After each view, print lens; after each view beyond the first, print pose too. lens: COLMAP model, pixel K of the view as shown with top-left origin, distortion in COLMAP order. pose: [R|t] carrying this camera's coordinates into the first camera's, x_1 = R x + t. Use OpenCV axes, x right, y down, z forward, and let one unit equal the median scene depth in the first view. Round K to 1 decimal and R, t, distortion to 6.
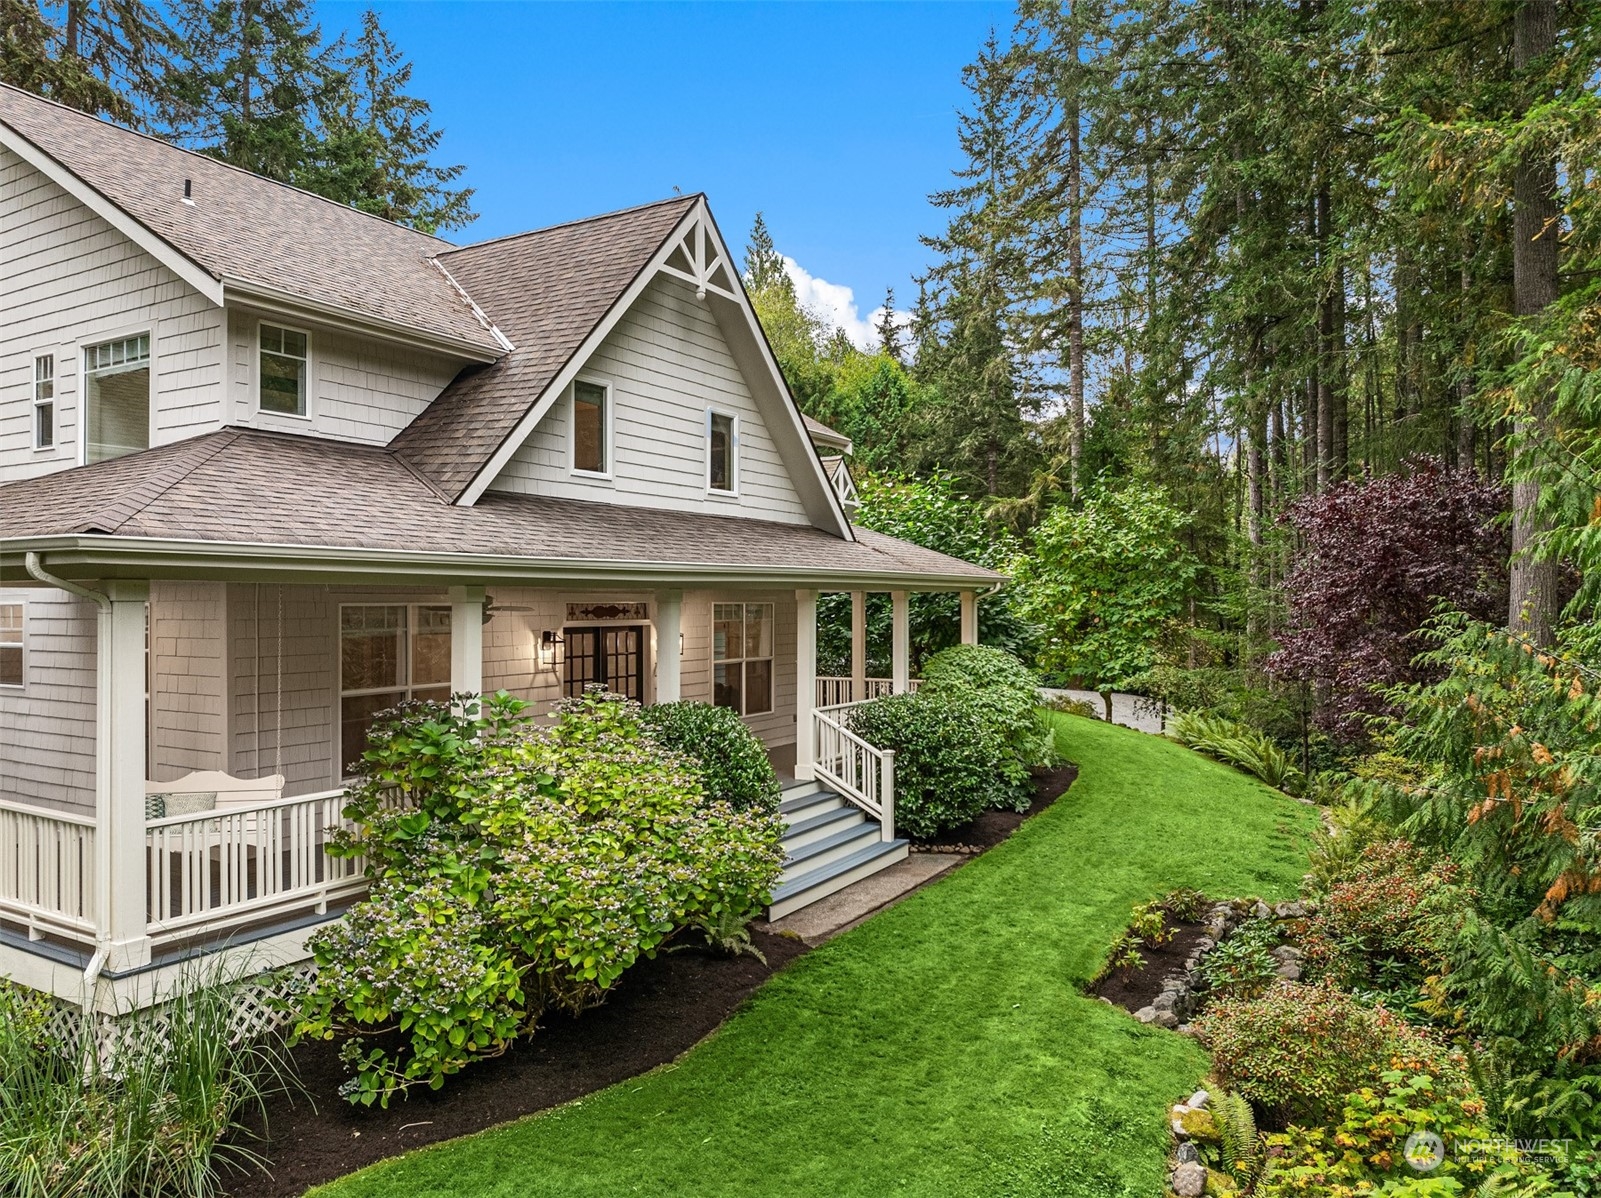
lens RADIAL K [[1125.1, 0, 792.8], [0, 1125.1, 599.1], [0, 0, 1]] dist [-0.034429, -0.001668]
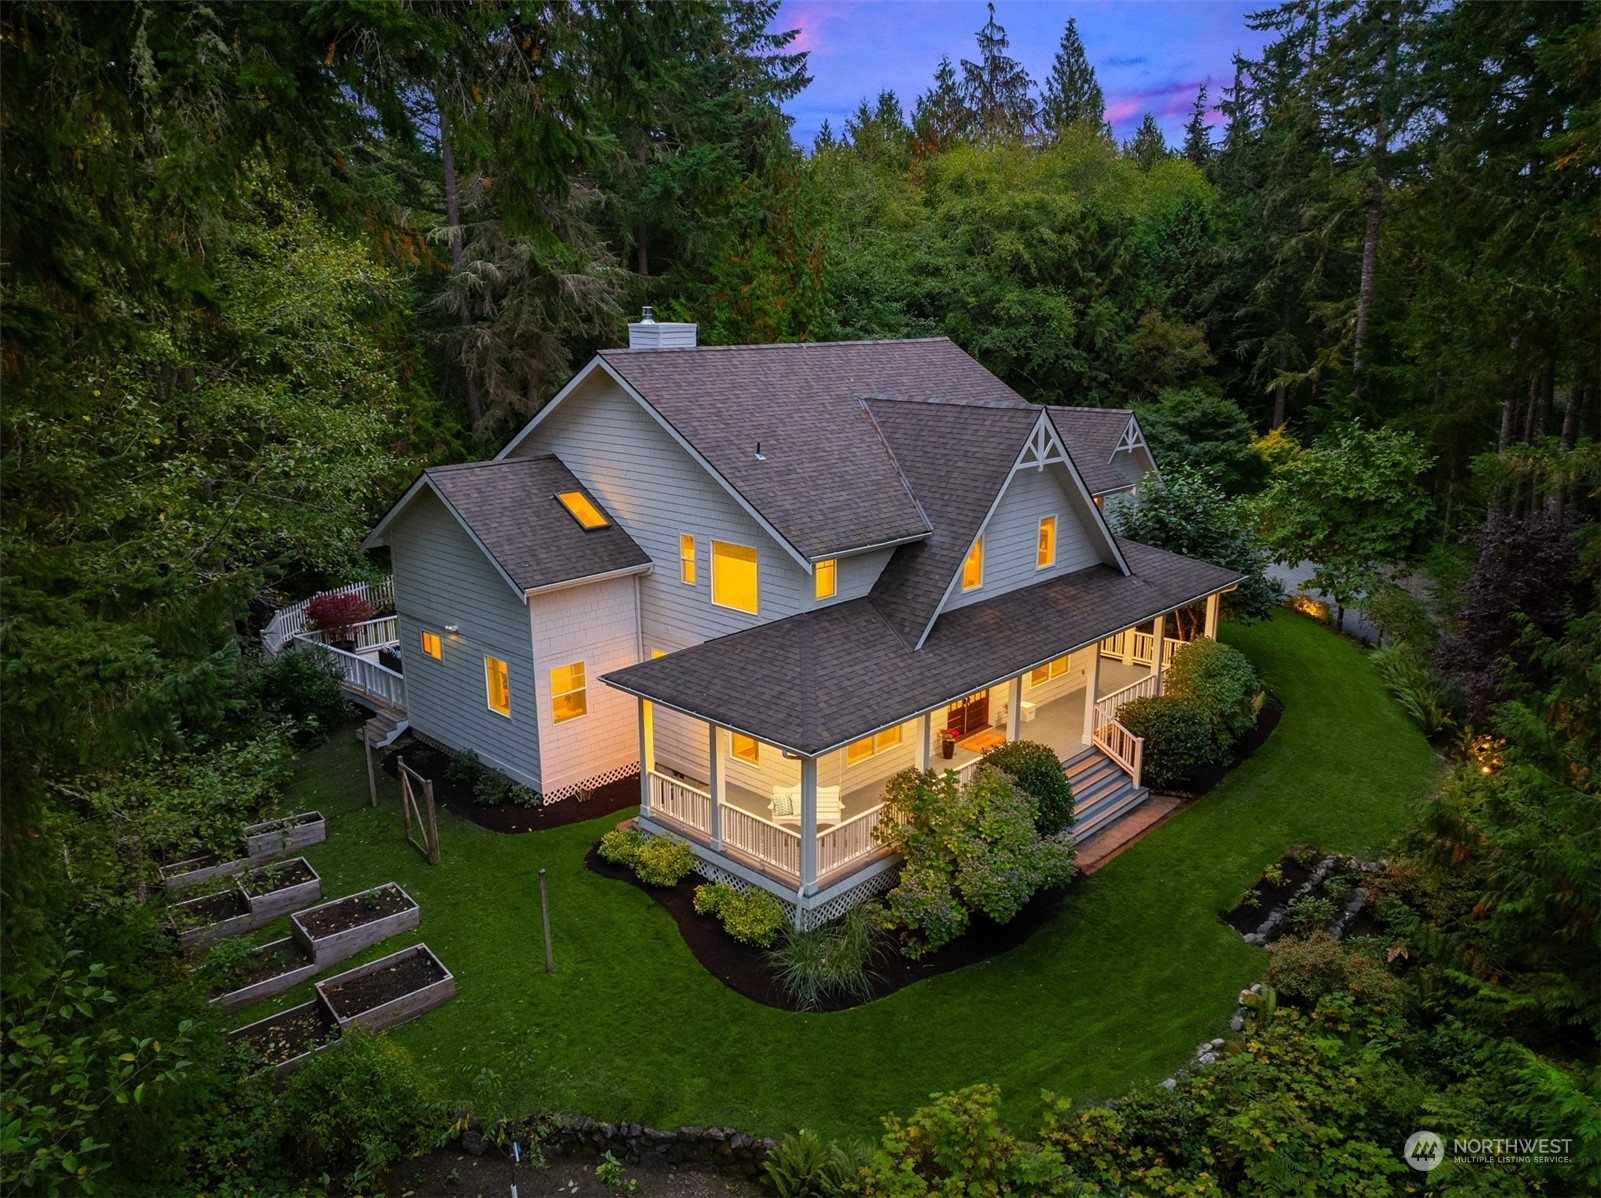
lens RADIAL K [[1125.1, 0, 800.6], [0, 1125.1, 594.1], [0, 0, 1]] dist [-0.034429, -0.001668]
pose [[0.971403, 0.056576, -0.230598, -0.034788], [0.002337, 0.968872, 0.247553, -0.507074], [0.237425, -0.241013, 0.941033, -0.663017]]
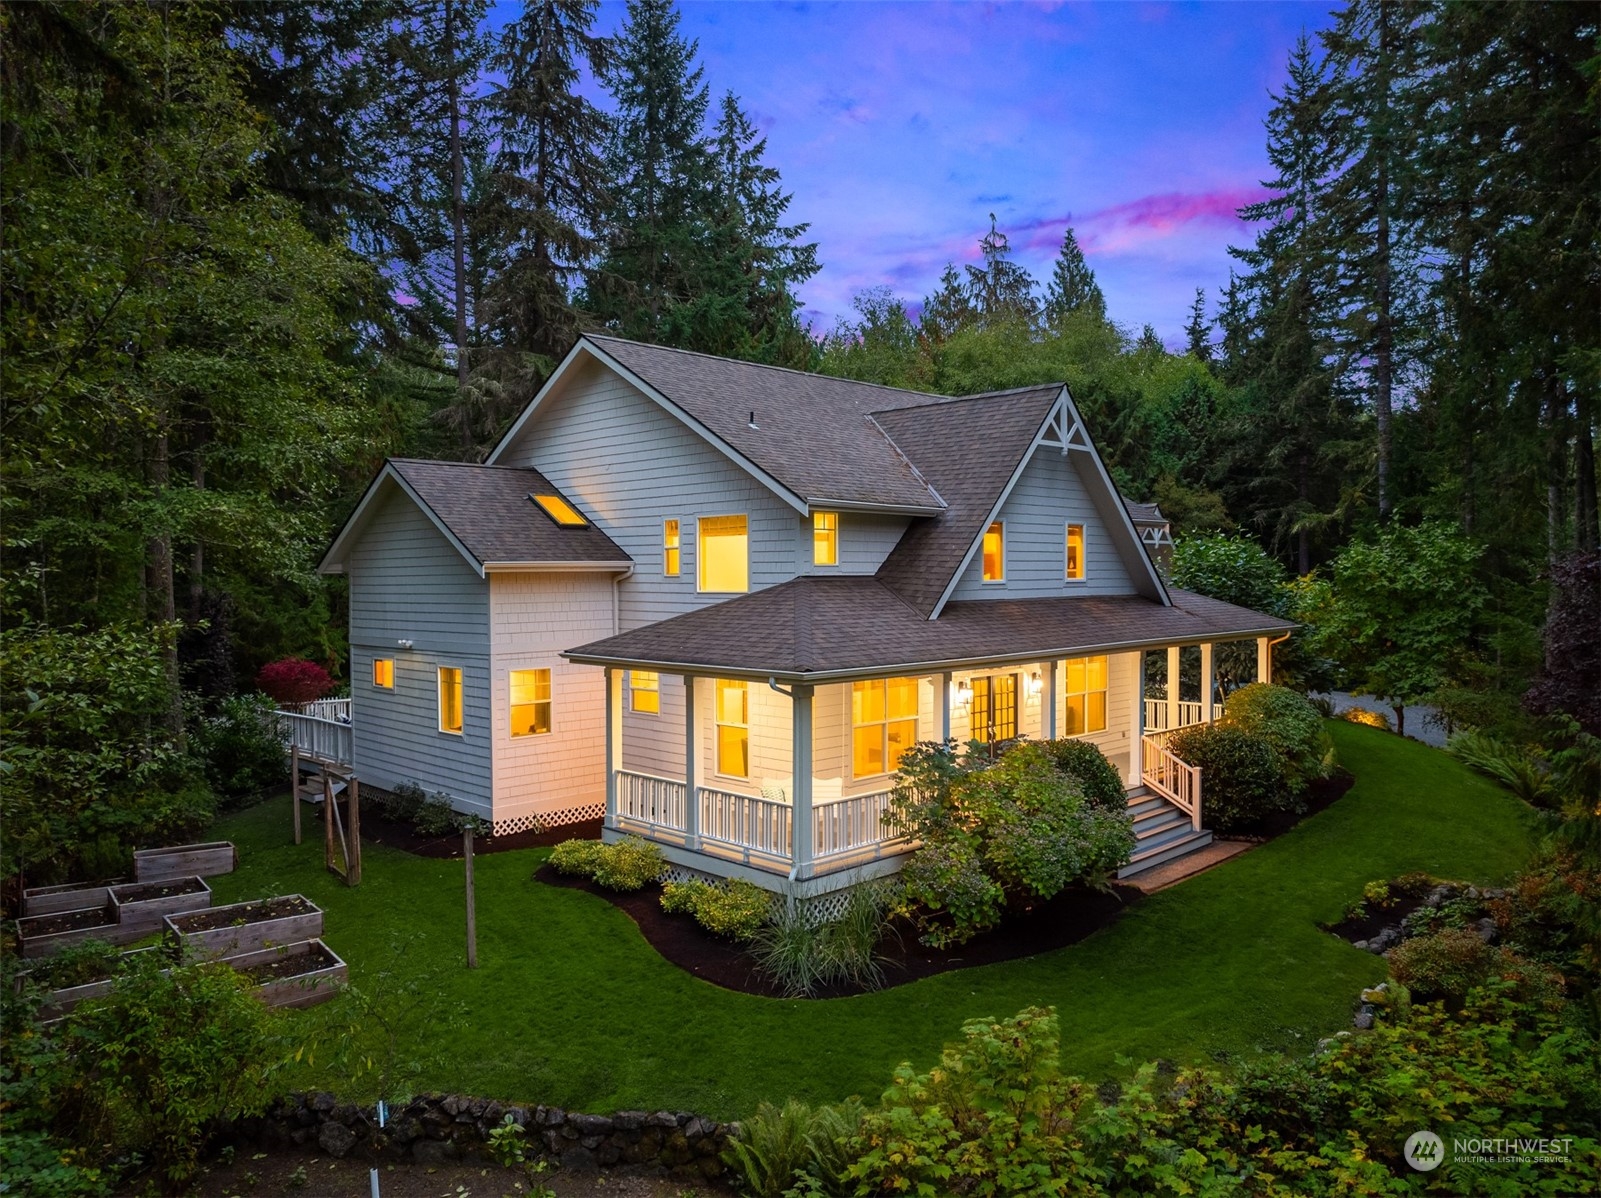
lens RADIAL K [[1125.1, 0, 800.2], [0, 1125.1, 597.3], [0, 0, 1]] dist [-0.034429, -0.001668]
pose [[0.967732, 0.002147, -0.251974, -0.047268], [0.003444, 0.999758, 0.021748, -0.117902], [0.251959, -0.021914, 0.967490, -0.516233]]
